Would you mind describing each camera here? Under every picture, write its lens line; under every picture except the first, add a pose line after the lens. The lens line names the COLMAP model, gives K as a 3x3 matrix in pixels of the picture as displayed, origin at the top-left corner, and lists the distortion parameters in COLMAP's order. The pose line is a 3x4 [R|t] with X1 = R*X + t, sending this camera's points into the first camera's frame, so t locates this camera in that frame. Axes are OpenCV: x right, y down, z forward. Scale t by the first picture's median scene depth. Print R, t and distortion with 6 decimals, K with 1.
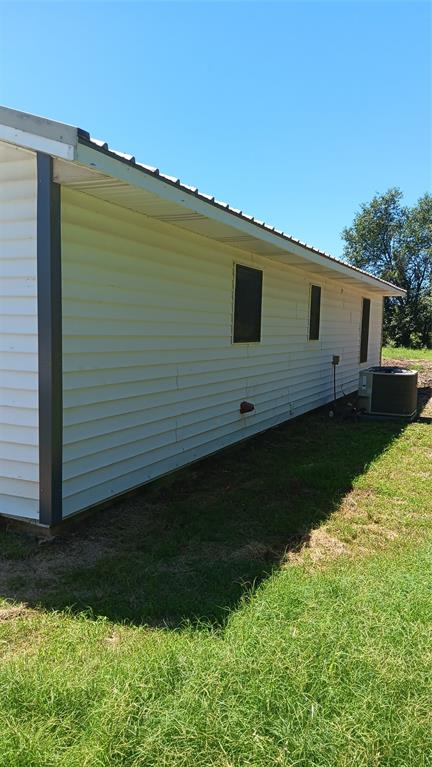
lens RADIAL K [[587.7, 0, 216.5], [0, 587.7, 392.9], [0, 0, 1]] dist [0.079172, -0.206981]
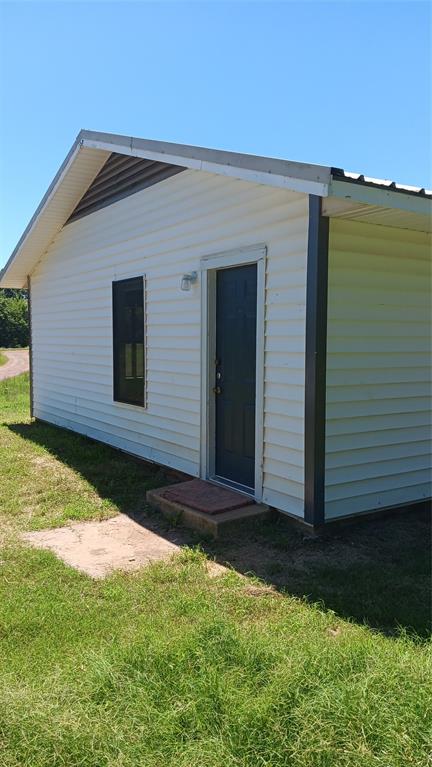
lens RADIAL K [[587.7, 0, 216.5], [0, 587.7, 392.9], [0, 0, 1]] dist [0.079172, -0.206981]
pose [[0.842597, 0.026167, -0.537909, 0.162353], [-0.041855, 0.998980, -0.016968, 0.004808], [0.536916, 0.036811, 0.842832, -0.035025]]
